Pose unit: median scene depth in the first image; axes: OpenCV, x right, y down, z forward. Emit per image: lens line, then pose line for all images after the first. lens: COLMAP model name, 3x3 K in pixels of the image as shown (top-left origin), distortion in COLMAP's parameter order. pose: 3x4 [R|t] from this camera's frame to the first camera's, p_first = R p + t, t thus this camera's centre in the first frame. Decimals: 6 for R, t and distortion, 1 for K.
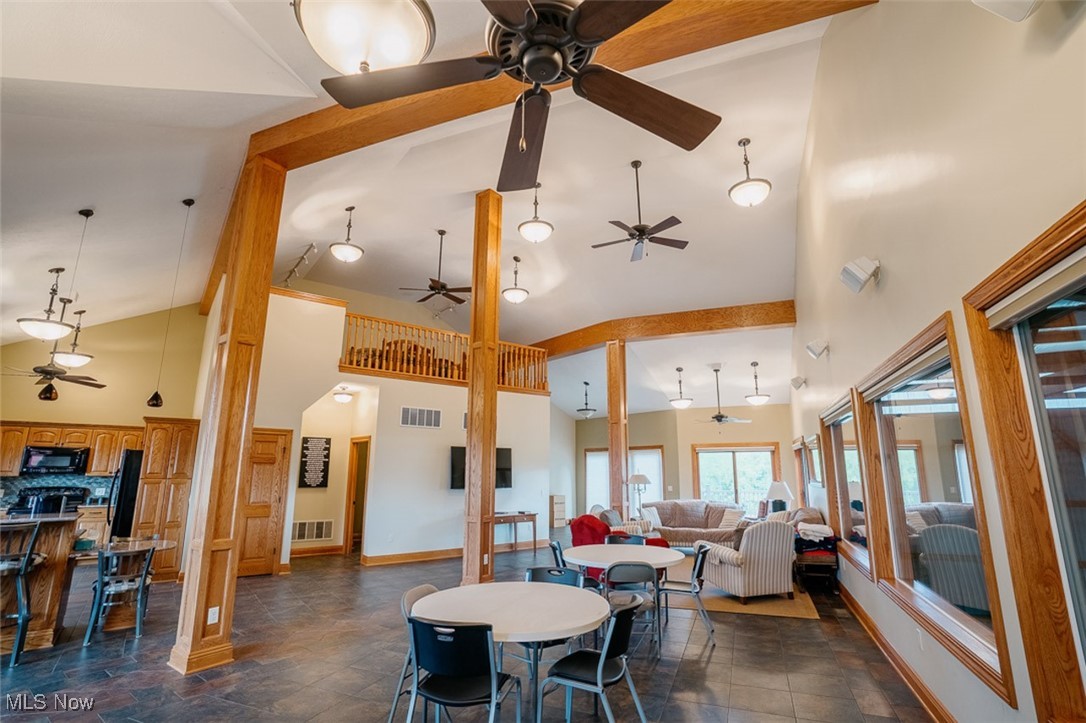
lens RADIAL K [[529.6, 0, 546.2], [0, 529.6, 364.6], [0, 0, 1]] dist [-0.001587, -0.000134]
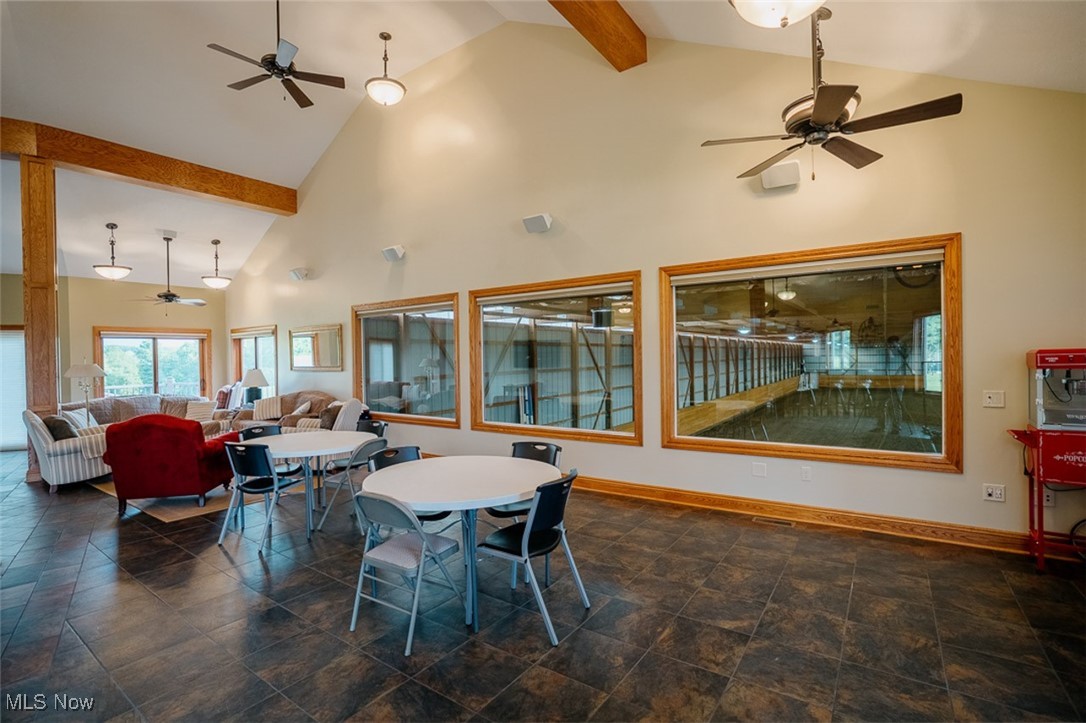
lens RADIAL K [[529.6, 0, 546.2], [0, 529.6, 364.6], [0, 0, 1]] dist [-0.001587, -0.000134]
pose [[0.263242, -0.008542, 0.964692, -0.349858], [-0.179669, 0.982032, 0.057724, 0.055018], [-0.947852, -0.188521, 0.256978, 0.223751]]
